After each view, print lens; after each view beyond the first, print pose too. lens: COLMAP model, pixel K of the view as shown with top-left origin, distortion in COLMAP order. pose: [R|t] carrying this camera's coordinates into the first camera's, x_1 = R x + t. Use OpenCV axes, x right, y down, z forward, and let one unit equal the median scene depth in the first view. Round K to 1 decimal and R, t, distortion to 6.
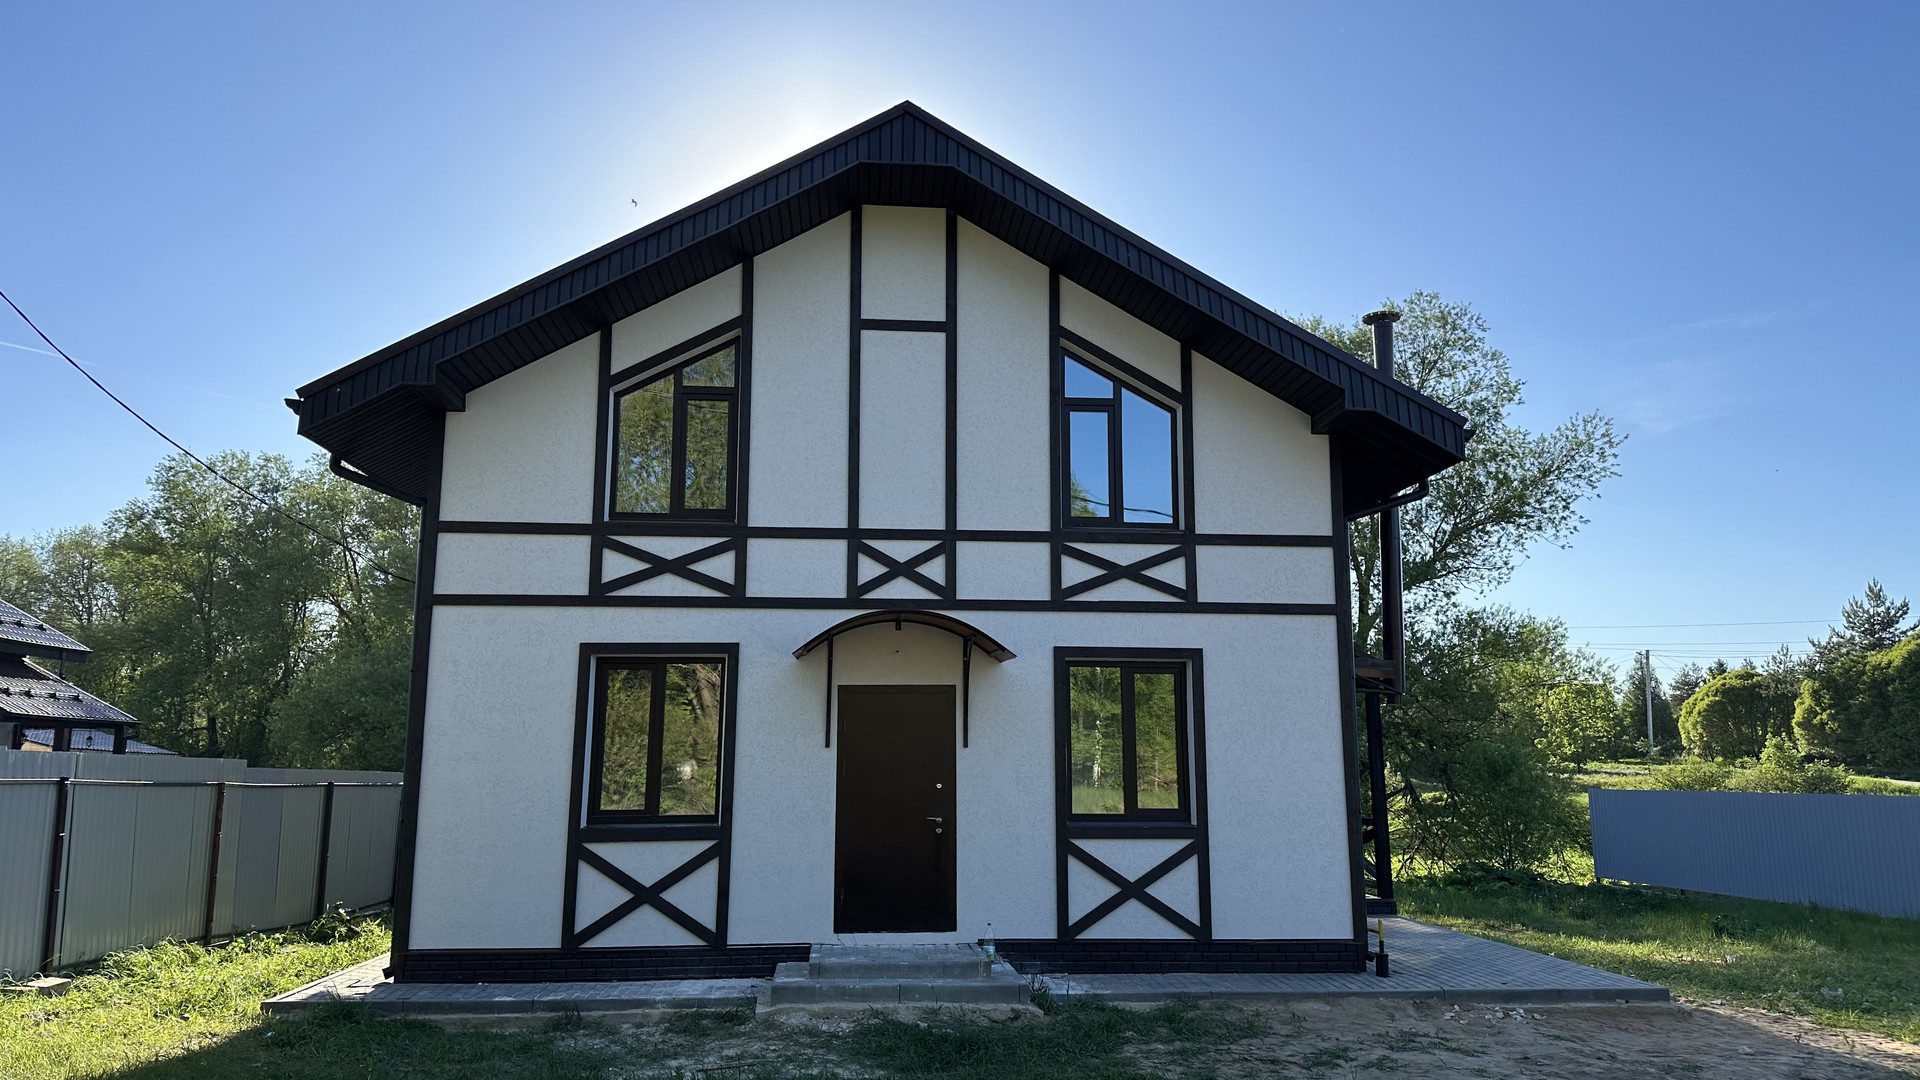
lens RADIAL K [[1367.0, 0, 964.8], [0, 1367.0, 526.5], [0, 0, 1]] dist [0.076458, -0.069157]
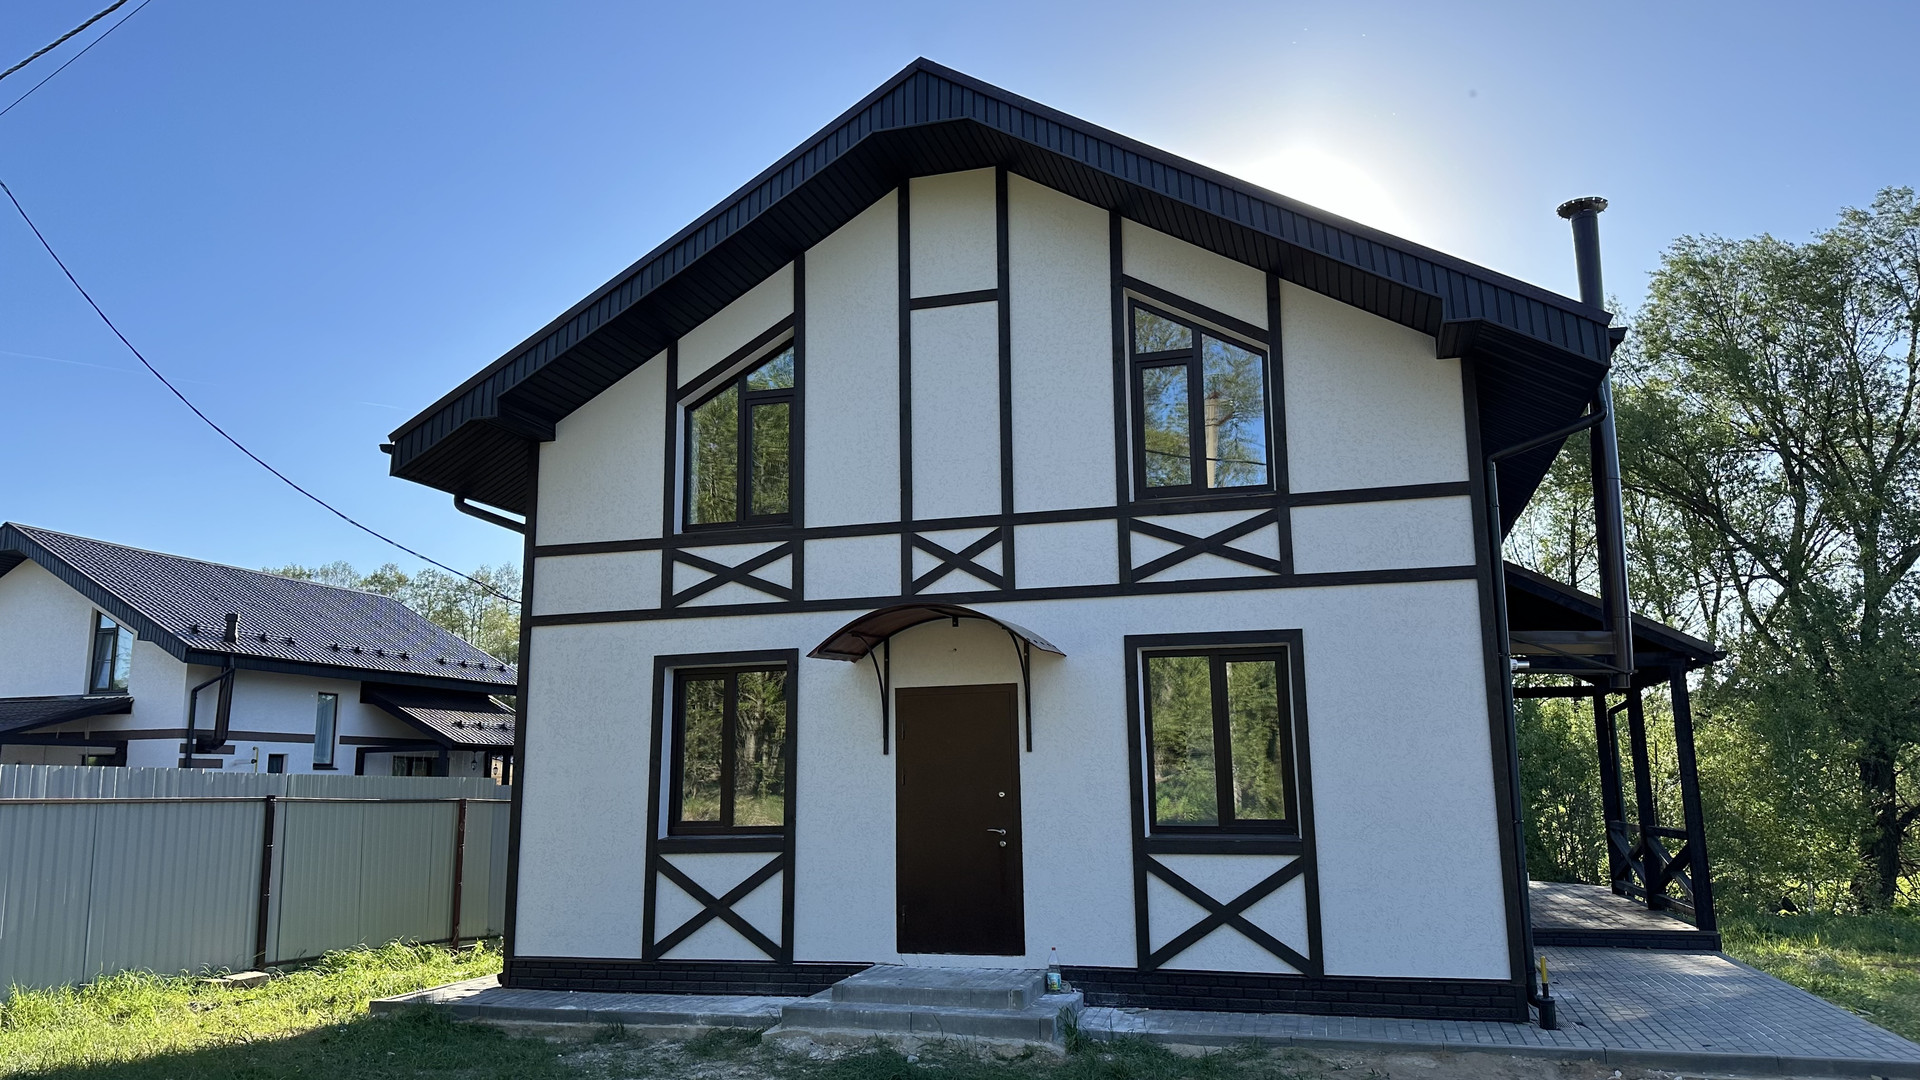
lens RADIAL K [[1367.0, 0, 947.0], [0, 1367.0, 531.8], [0, 0, 1]] dist [0.076458, -0.069157]
pose [[0.928737, -0.080625, -0.361867, 0.287582], [0.077327, 0.996726, -0.023612, 0.033601], [0.362586, -0.006053, 0.931931, 0.137263]]
